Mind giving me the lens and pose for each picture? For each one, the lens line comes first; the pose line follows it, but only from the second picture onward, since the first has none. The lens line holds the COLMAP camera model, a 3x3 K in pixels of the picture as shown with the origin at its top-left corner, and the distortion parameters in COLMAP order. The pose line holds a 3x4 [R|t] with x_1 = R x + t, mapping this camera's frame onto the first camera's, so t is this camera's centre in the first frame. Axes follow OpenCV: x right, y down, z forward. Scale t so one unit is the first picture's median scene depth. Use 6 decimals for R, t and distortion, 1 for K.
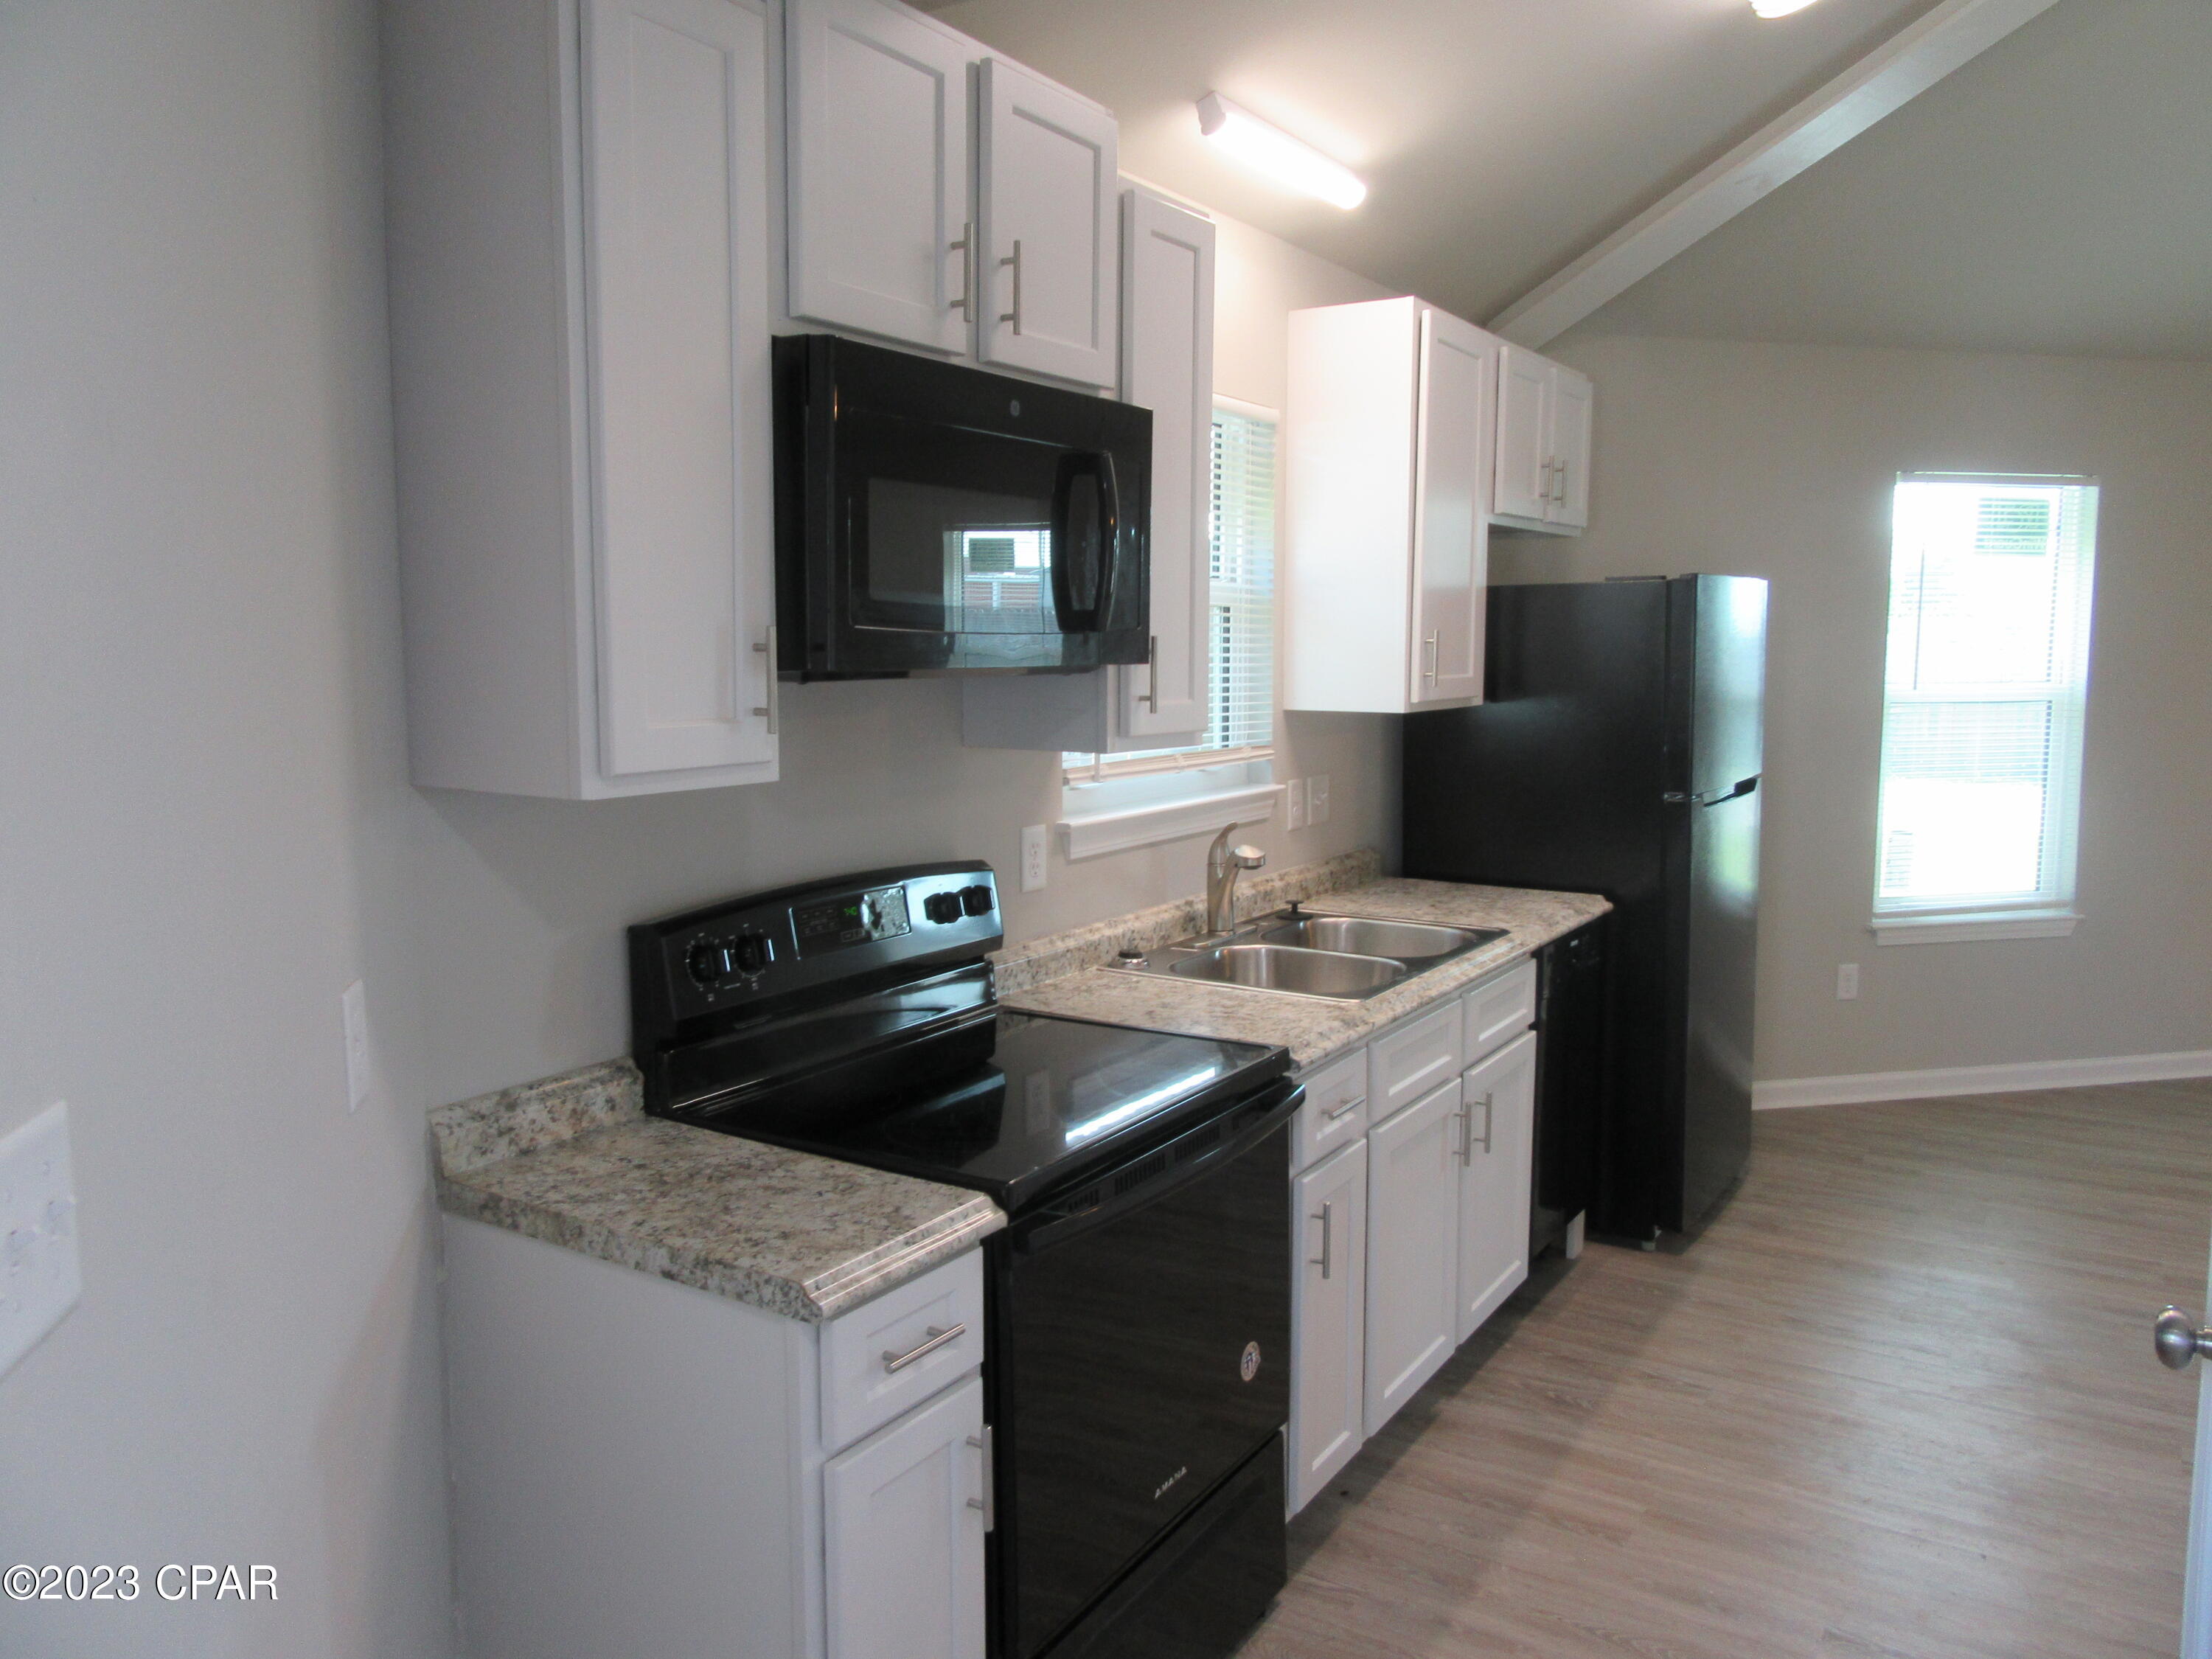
lens RADIAL K [[1628.5, 0, 1106.0], [0, 1628.5, 829.5], [0, 0, 1]] dist [-0.018492, 0.033097]
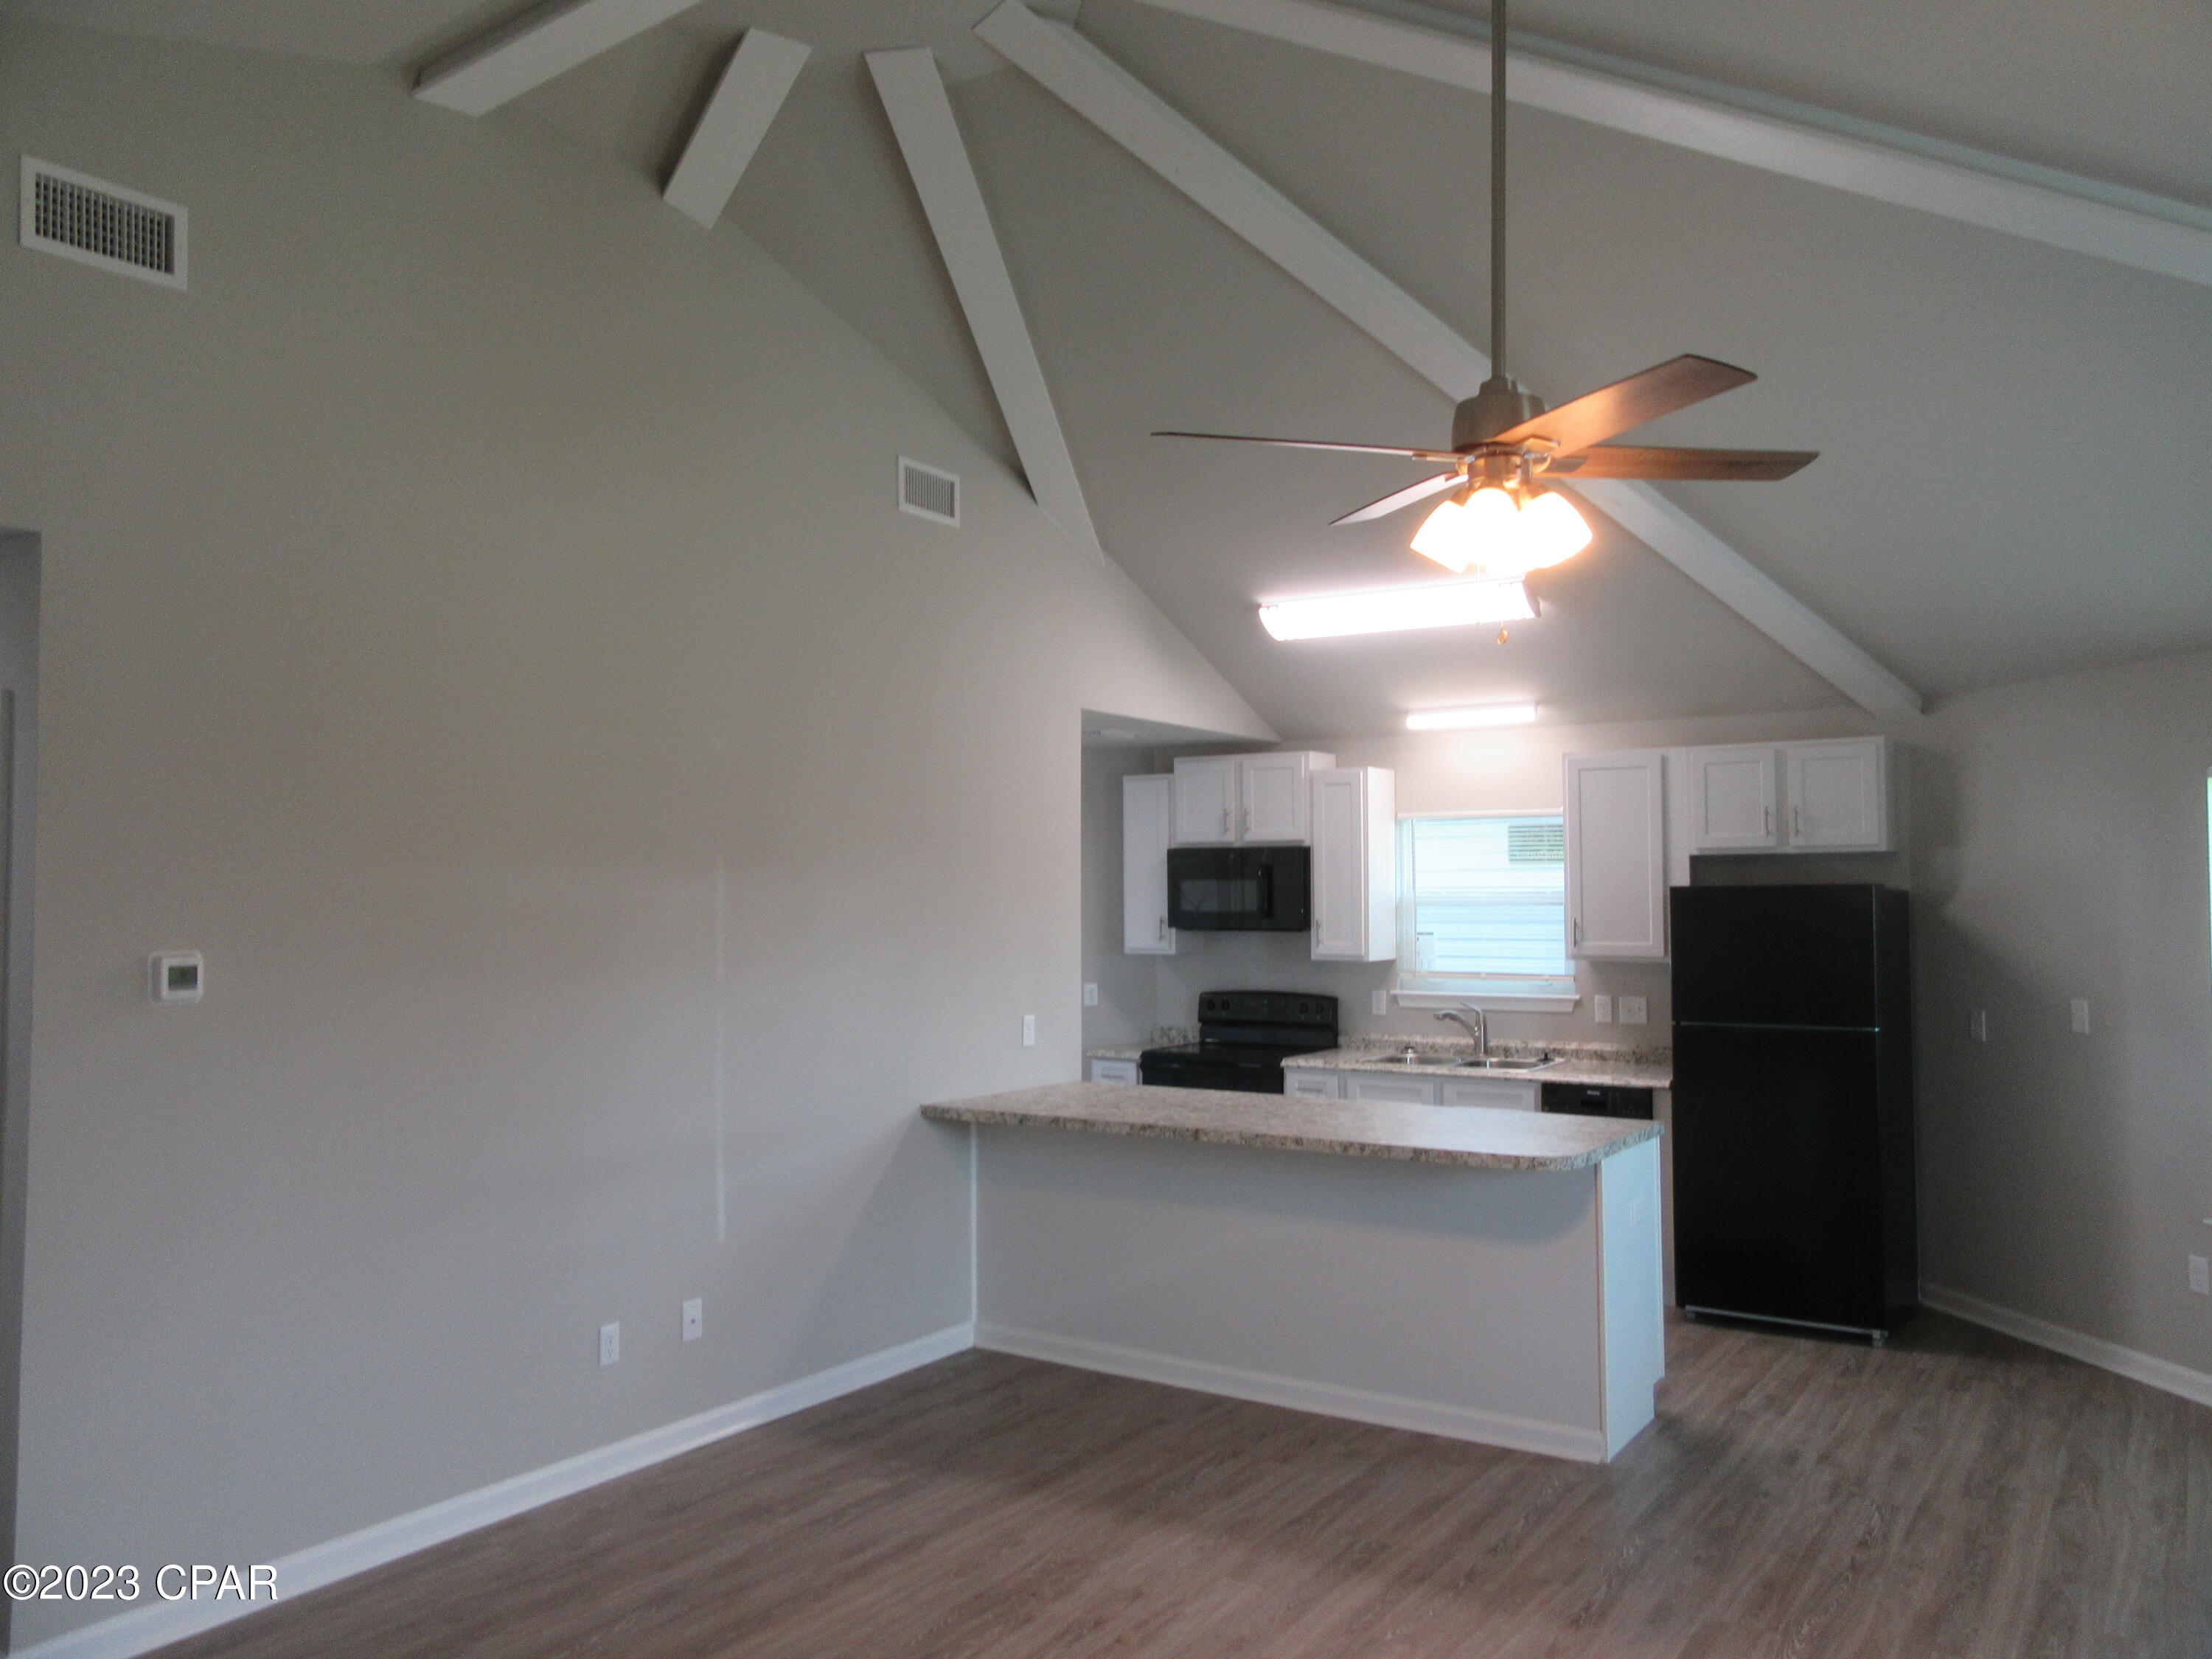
lens RADIAL K [[1628.5, 0, 1106.0], [0, 1628.5, 829.5], [0, 0, 1]] dist [-0.018492, 0.033097]
pose [[-0.009938, -0.039952, -0.999152, 1.777483], [-0.114746, 0.992647, -0.038551, -0.074744], [0.993345, 0.114265, -0.014449, 0.389311]]
